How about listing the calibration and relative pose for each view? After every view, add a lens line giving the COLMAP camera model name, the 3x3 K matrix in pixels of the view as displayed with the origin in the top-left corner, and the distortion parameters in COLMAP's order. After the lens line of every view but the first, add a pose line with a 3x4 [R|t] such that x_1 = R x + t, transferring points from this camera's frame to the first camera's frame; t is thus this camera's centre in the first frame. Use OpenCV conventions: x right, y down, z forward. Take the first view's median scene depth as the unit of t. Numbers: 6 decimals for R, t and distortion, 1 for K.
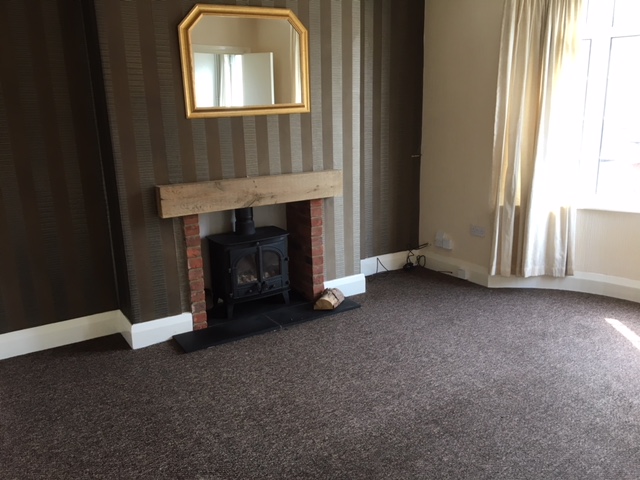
lens RADIAL K [[544.2, 0, 320.0], [0, 544.2, 240.0], [0, 0, 1]] dist [0.106311, -0.140255]
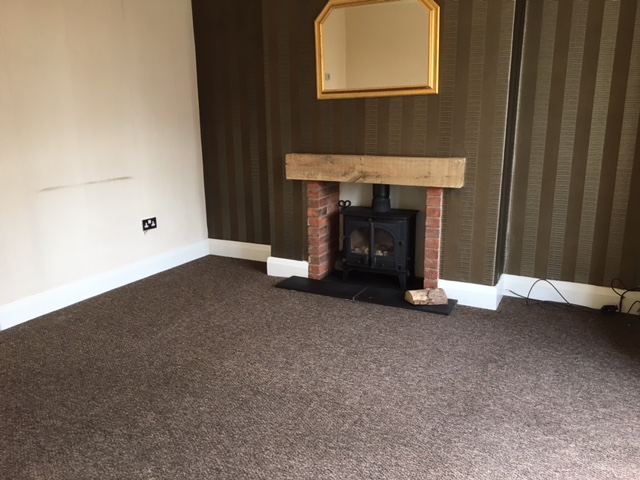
lens RADIAL K [[544.2, 0, 320.0], [0, 544.2, 240.0], [0, 0, 1]] dist [0.106311, -0.140255]
pose [[0.502129, 0.216946, -0.837138, 0.767861], [-0.210041, 0.969631, 0.125296, -0.070712], [0.838898, 0.112919, 0.532447, 0.379934]]
